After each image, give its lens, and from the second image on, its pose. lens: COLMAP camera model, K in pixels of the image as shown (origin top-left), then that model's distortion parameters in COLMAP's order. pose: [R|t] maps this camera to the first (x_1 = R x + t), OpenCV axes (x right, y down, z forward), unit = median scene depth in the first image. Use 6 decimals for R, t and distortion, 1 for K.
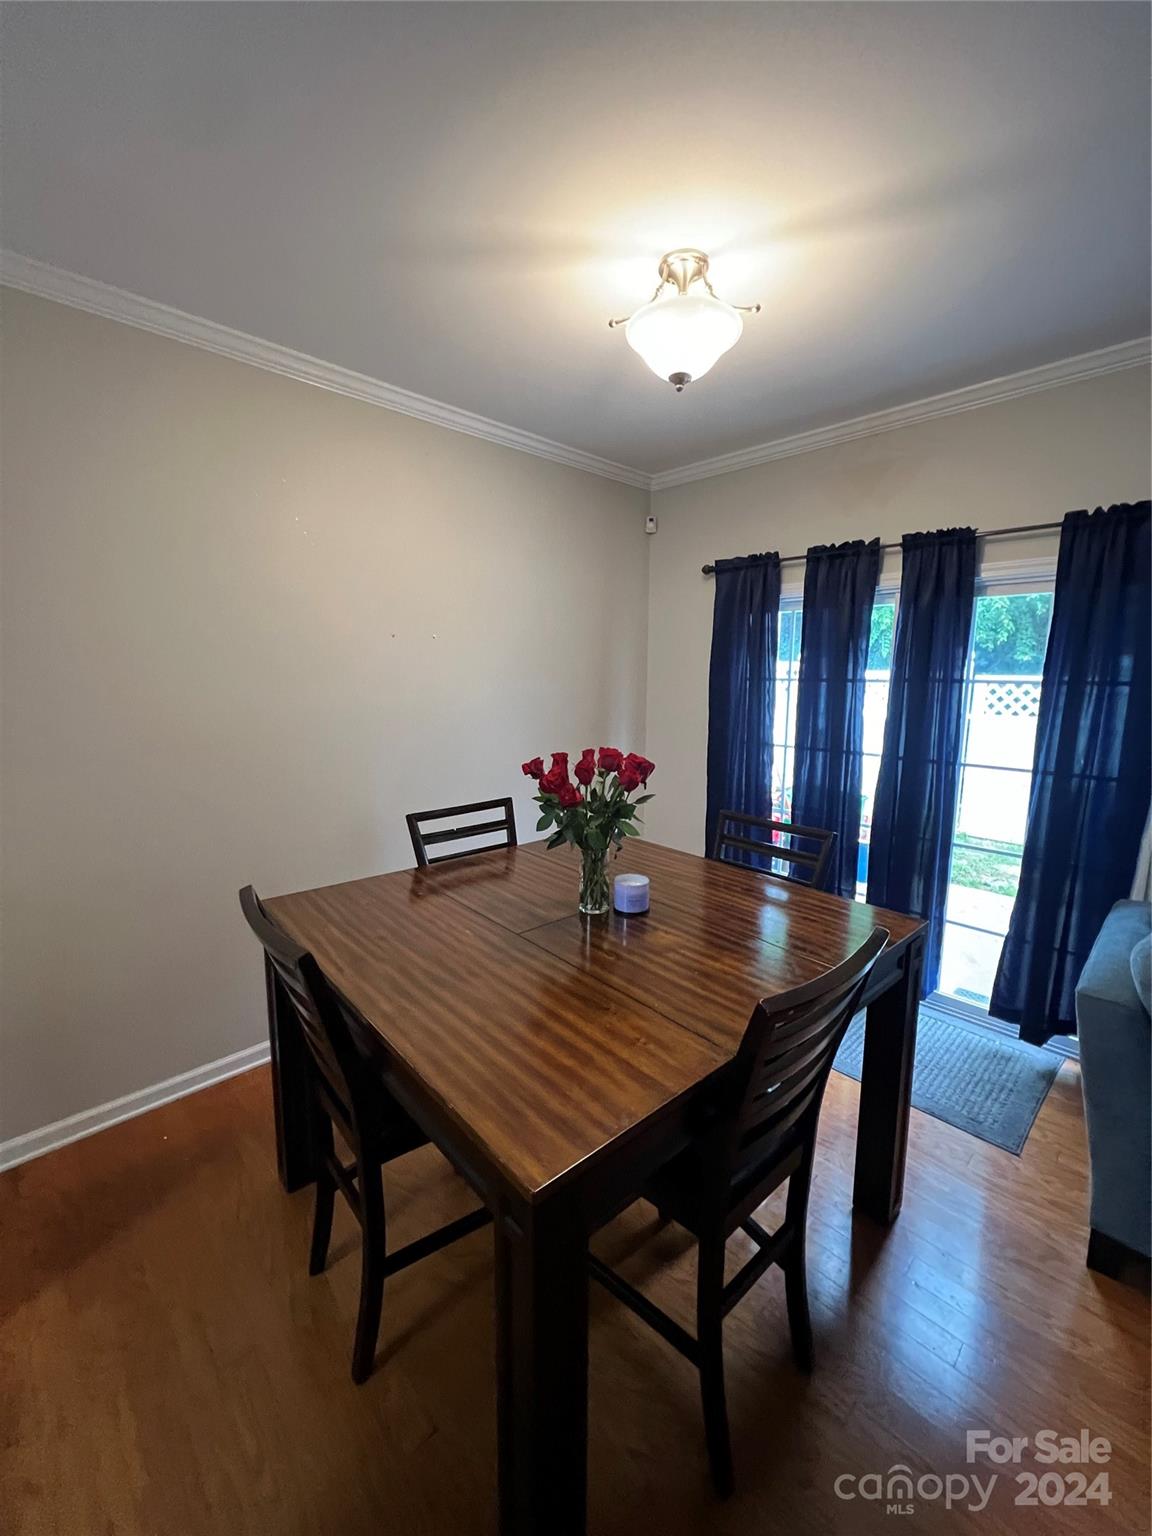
lens RADIAL K [[616.4, 0, 576.8], [0, 616.4, 765.4], [0, 0, 1]] dist [0.001559, 0.000095]
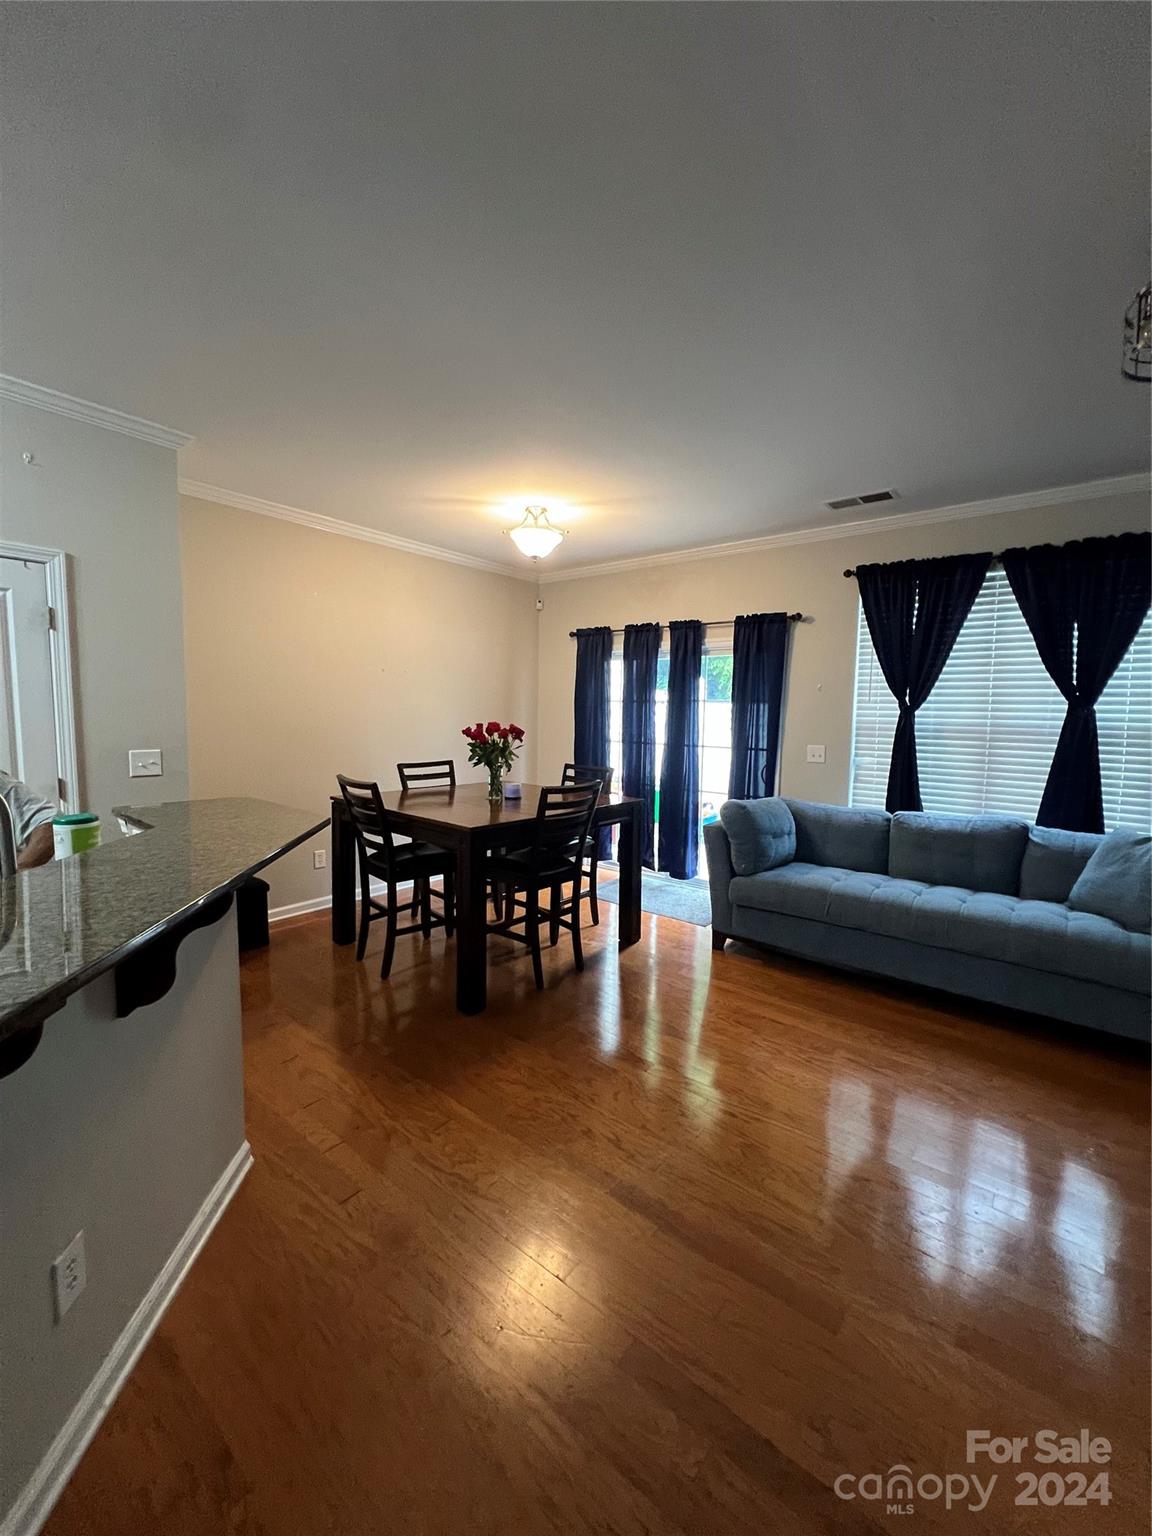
lens RADIAL K [[616.4, 0, 575.0], [0, 616.4, 765.4], [0, 0, 1]] dist [0.001559, 0.000095]
pose [[0.992926, 0.002906, 0.118701, 0.033975], [0.004414, 0.998106, -0.061355, 0.179520], [-0.118654, 0.061445, 0.991033, -0.823182]]
